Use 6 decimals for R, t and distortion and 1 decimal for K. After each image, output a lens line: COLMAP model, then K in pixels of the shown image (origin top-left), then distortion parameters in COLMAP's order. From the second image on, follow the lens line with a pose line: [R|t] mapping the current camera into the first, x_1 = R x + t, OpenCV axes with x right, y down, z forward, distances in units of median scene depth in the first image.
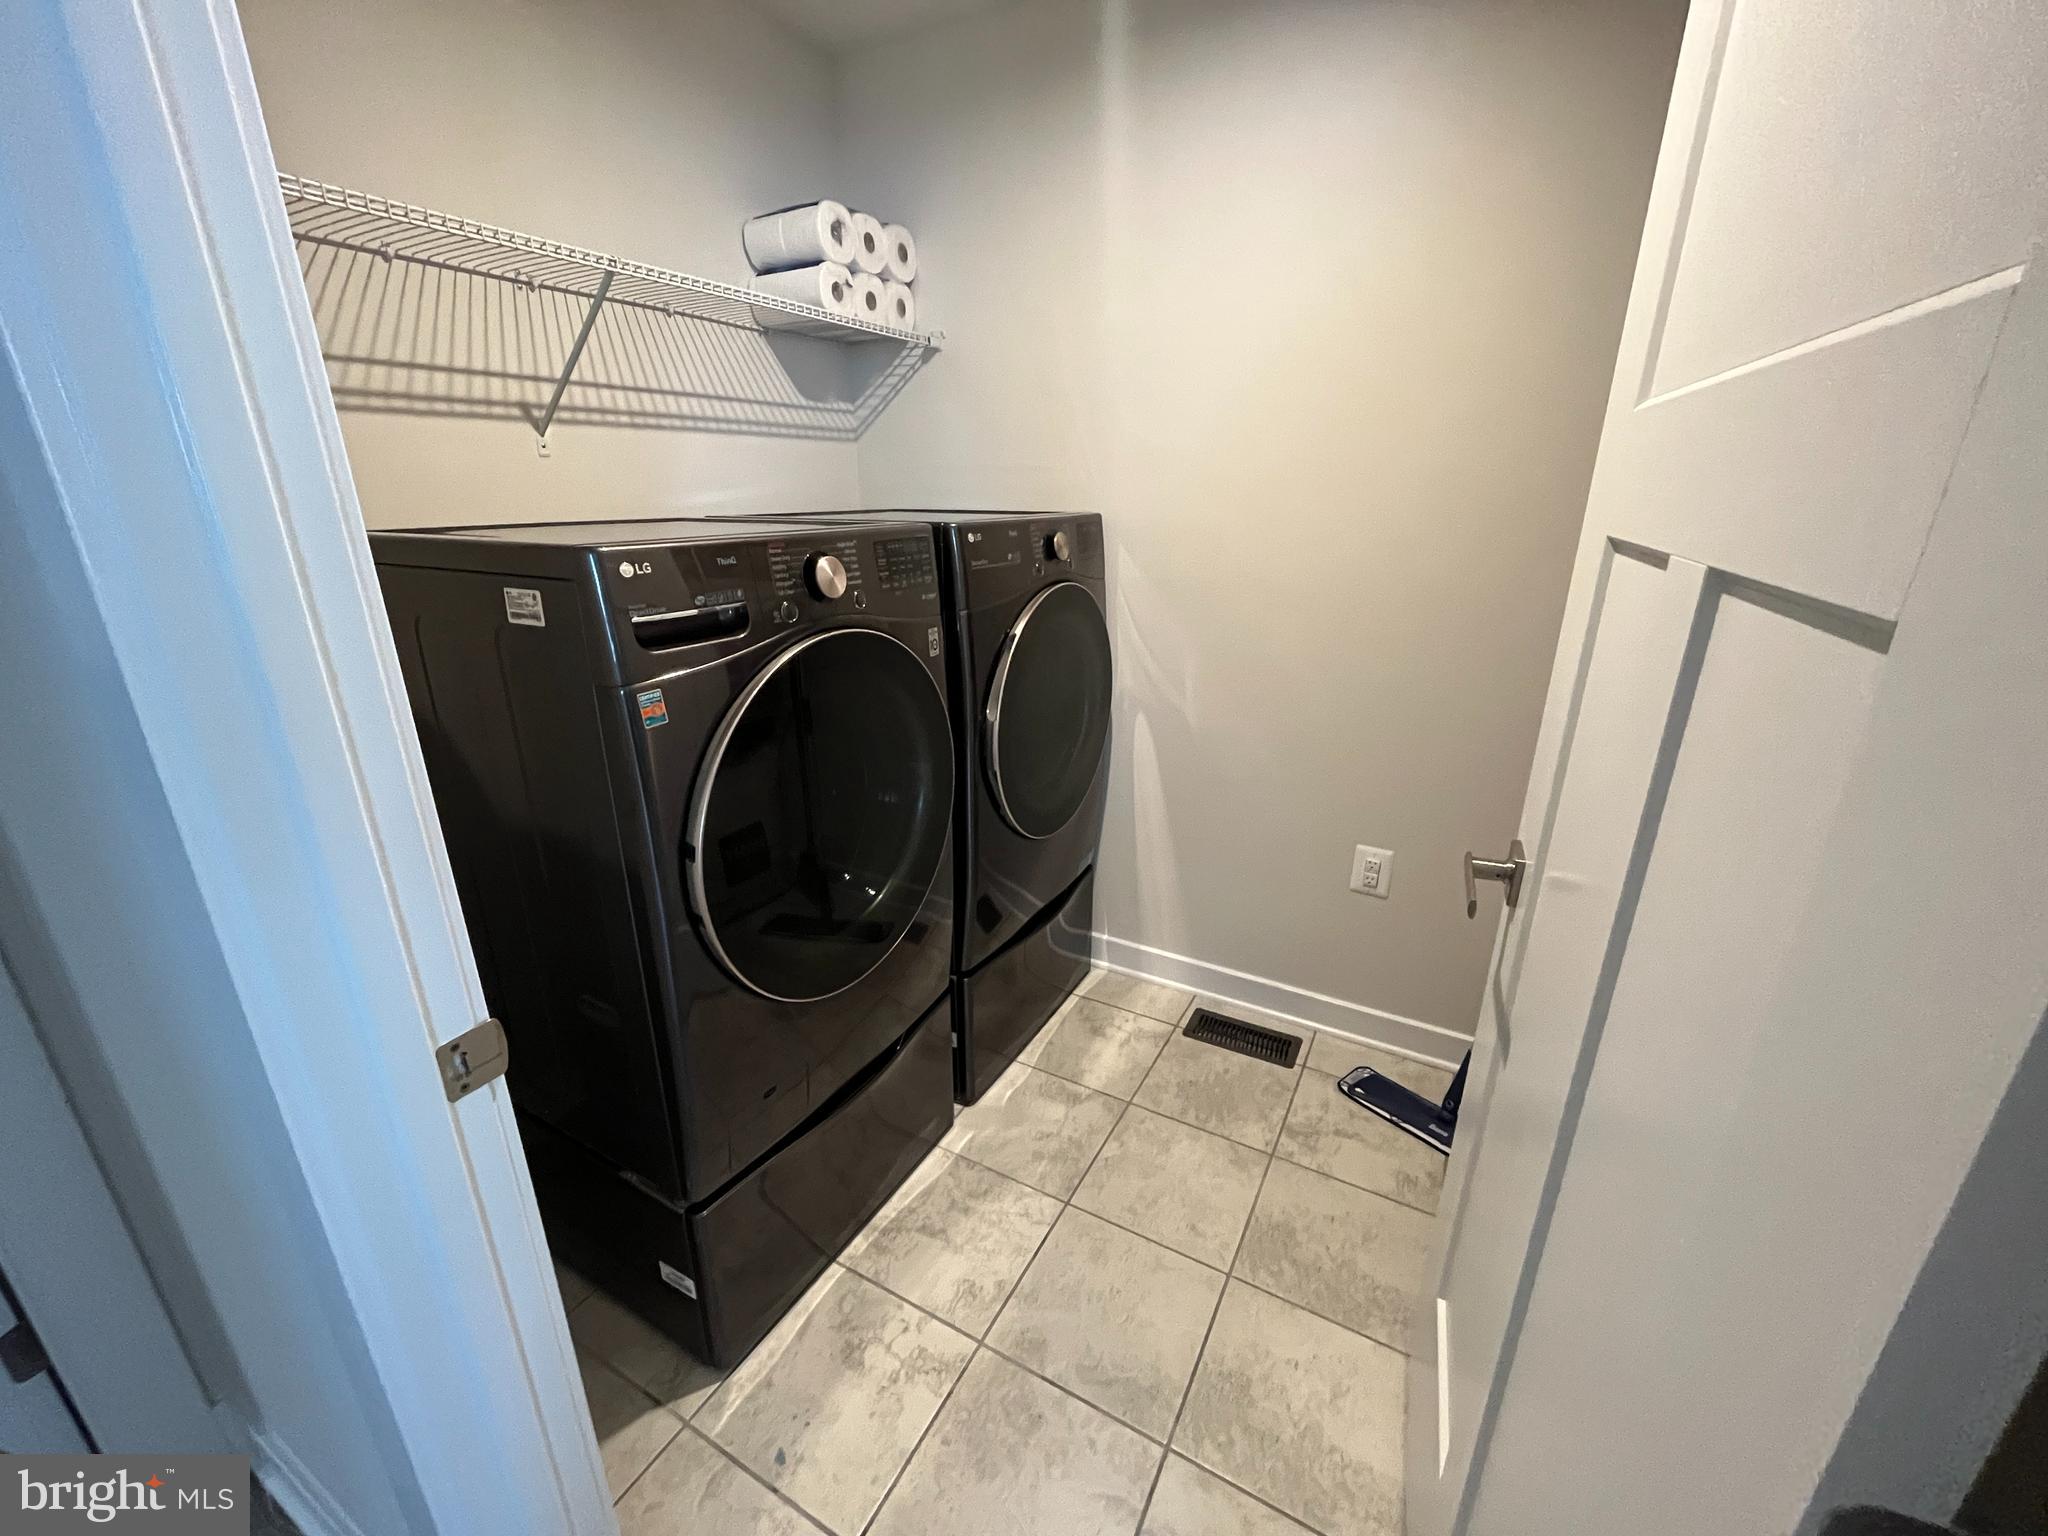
lens RADIAL K [[824.2, 0, 1019.2], [0, 824.2, 767.9], [0, 0, 1]] dist [-0.003295, 0.000067]
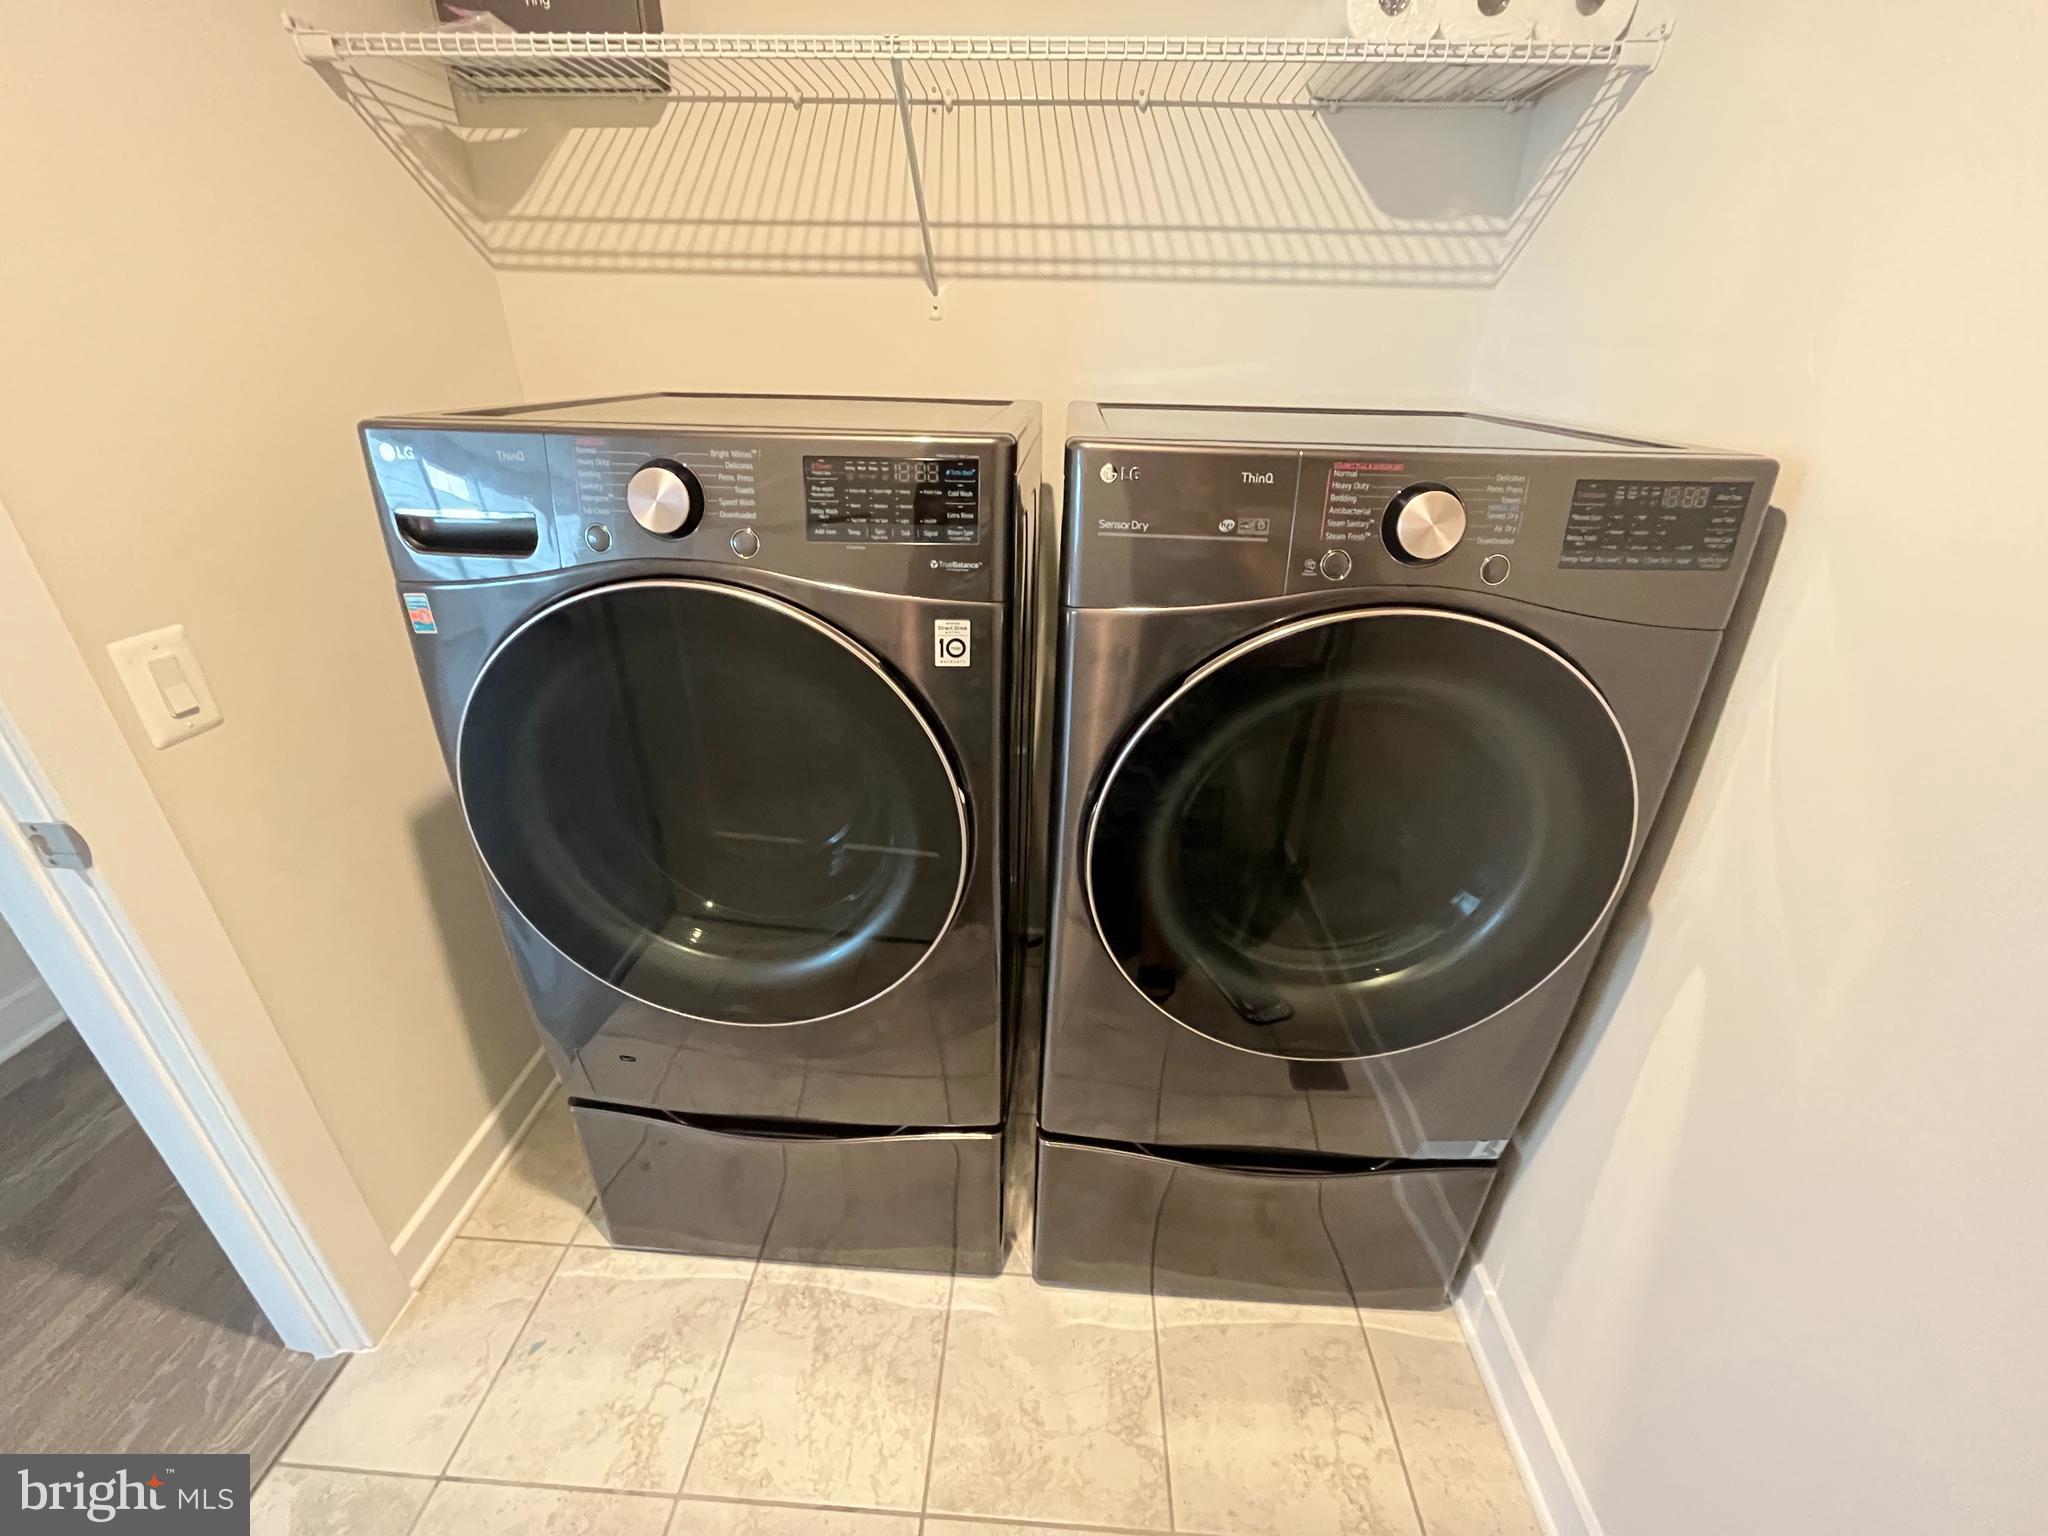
lens RADIAL K [[824.2, 0, 1019.2], [0, 824.2, 767.9], [0, 0, 1]] dist [-0.003295, 0.000067]
pose [[0.444136, 0.413754, -0.794702, 0.333837], [-0.310404, 0.903110, 0.296720, -0.208446], [0.840472, 0.114894, 0.529535, 0.590322]]
